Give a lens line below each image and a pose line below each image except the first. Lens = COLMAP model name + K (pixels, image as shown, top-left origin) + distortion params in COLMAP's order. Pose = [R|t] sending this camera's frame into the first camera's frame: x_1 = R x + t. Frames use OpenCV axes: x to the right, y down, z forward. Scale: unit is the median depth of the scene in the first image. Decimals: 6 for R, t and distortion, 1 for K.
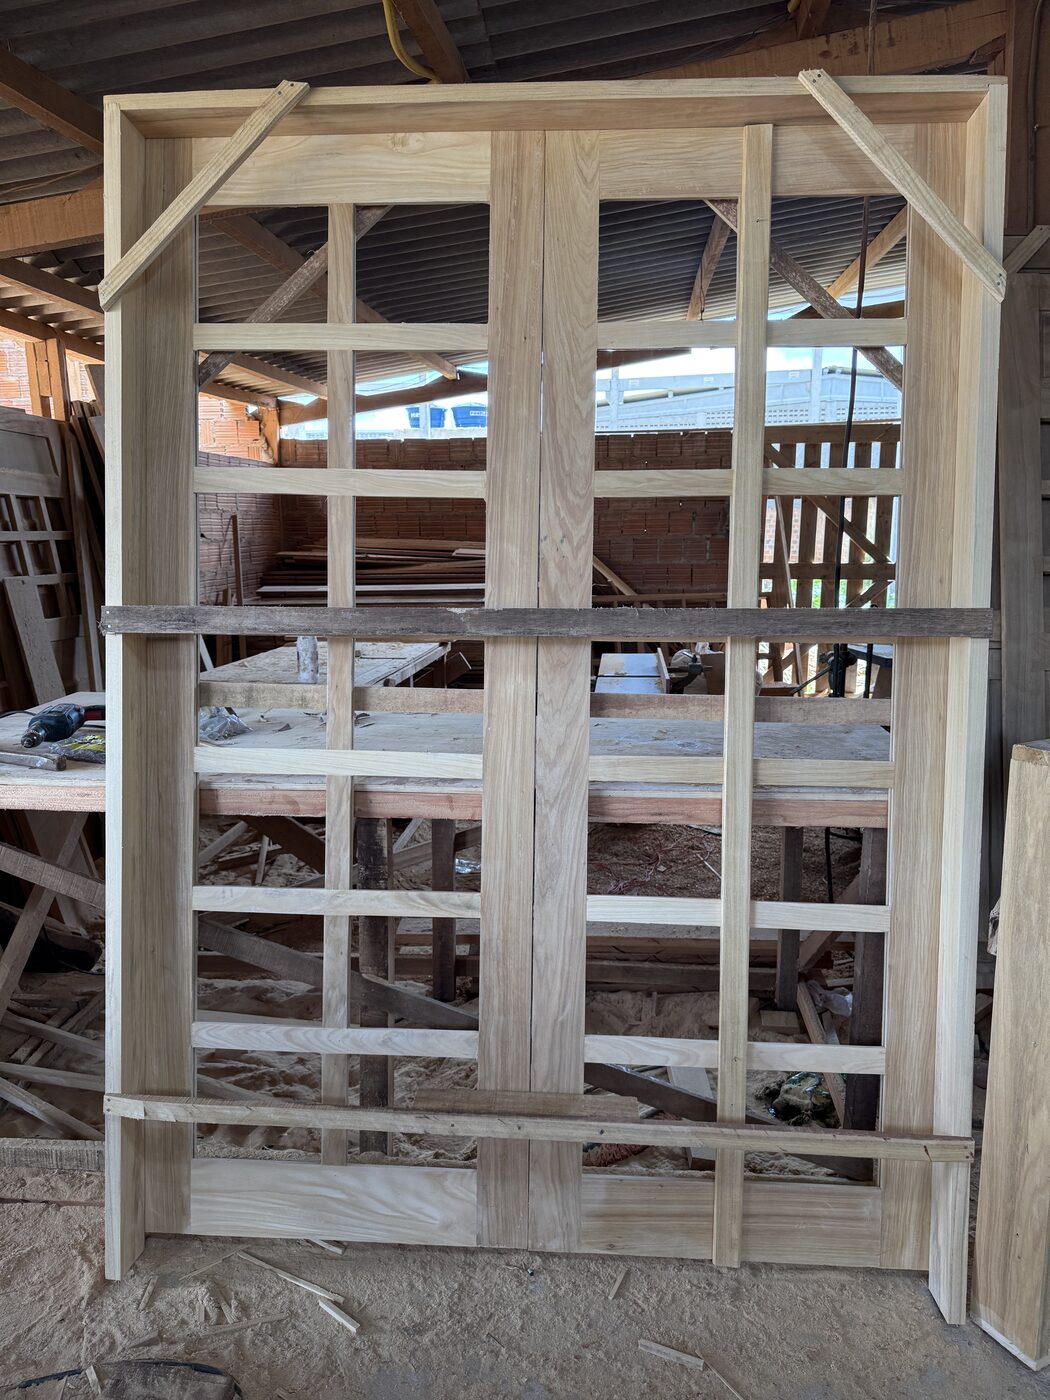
lens RADIAL K [[974.1, 0, 525.0], [0, 974.1, 700.0], [0, 0, 1]] dist [0.067856, -0.098144]
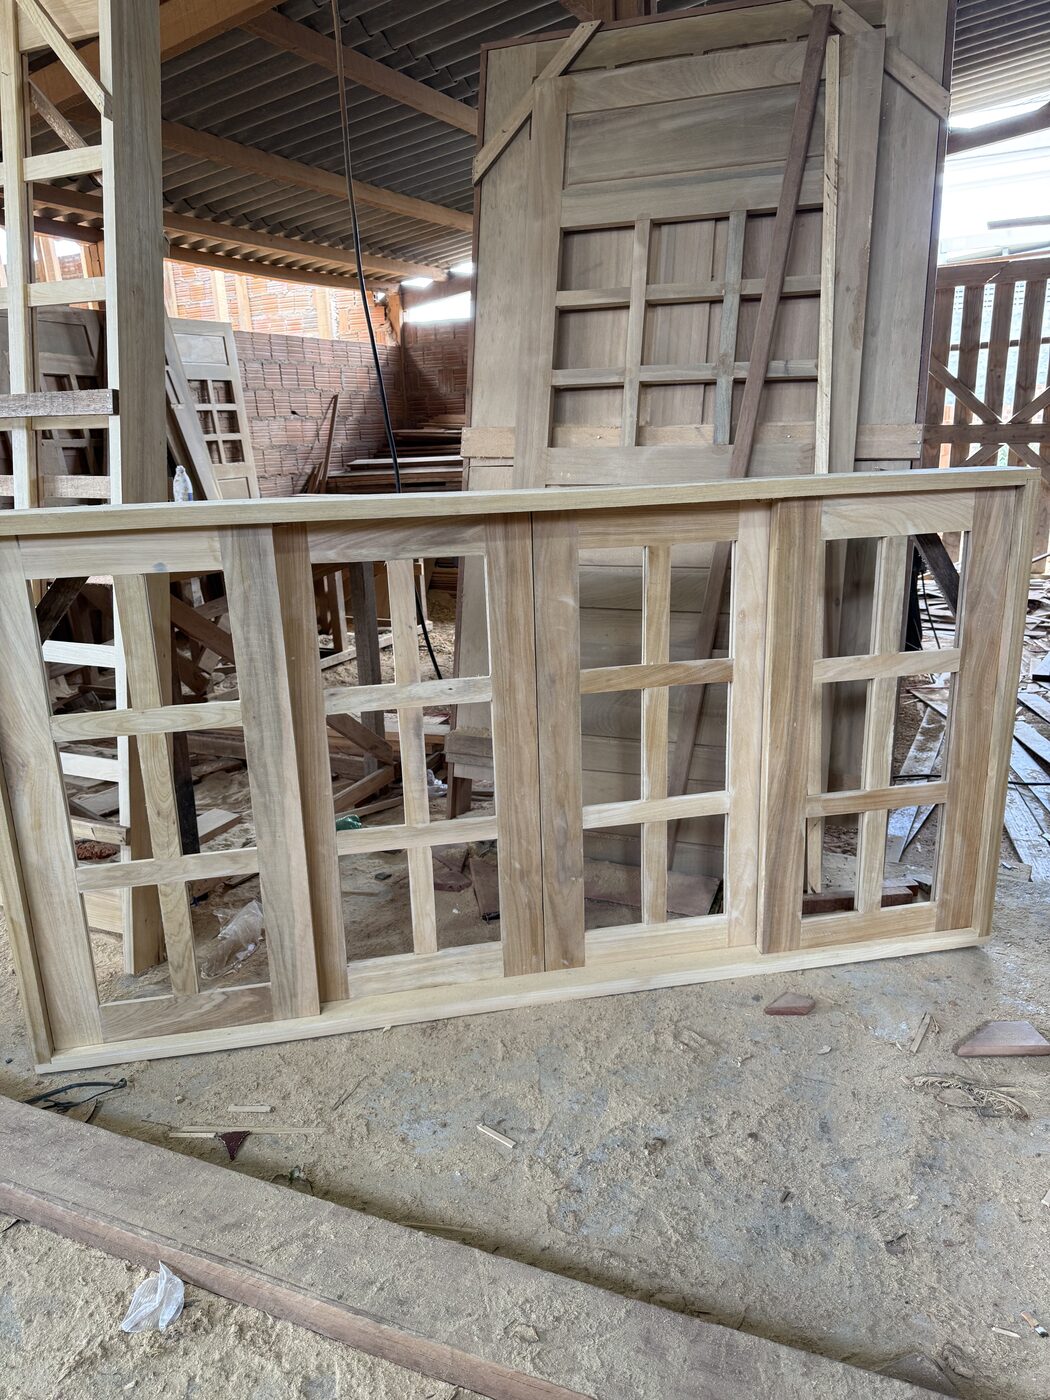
lens RADIAL K [[964.4, 0, 517.9], [0, 964.4, 694.6], [0, 0, 1]] dist [0.107681, -0.200188]
pose [[0.946428, 0.061676, -0.316970, 1.213071], [-0.030190, 0.994191, 0.103305, 0.126119], [0.321500, -0.088201, 0.942793, 0.004988]]
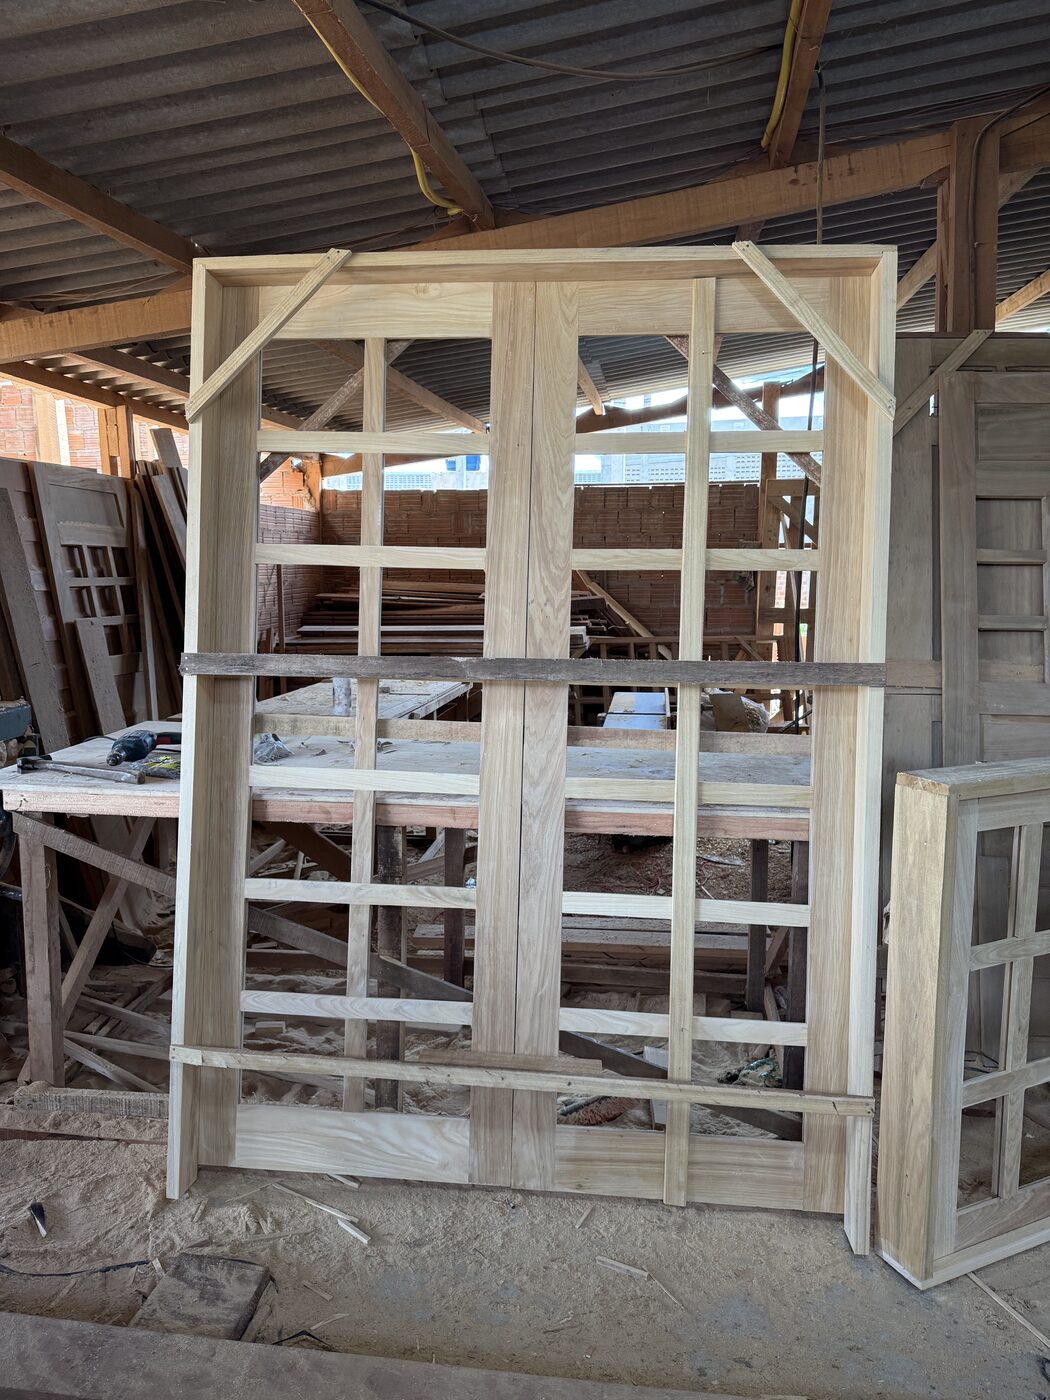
lens RADIAL K [[964.4, 0, 517.9], [0, 964.4, 694.6], [0, 0, 1]] dist [0.107681, -0.200188]
pose [[0.999120, 0.012794, -0.039945, 0.052861], [-0.014491, 0.998992, -0.042495, 0.005247], [0.039362, 0.043036, 0.998298, -0.226781]]
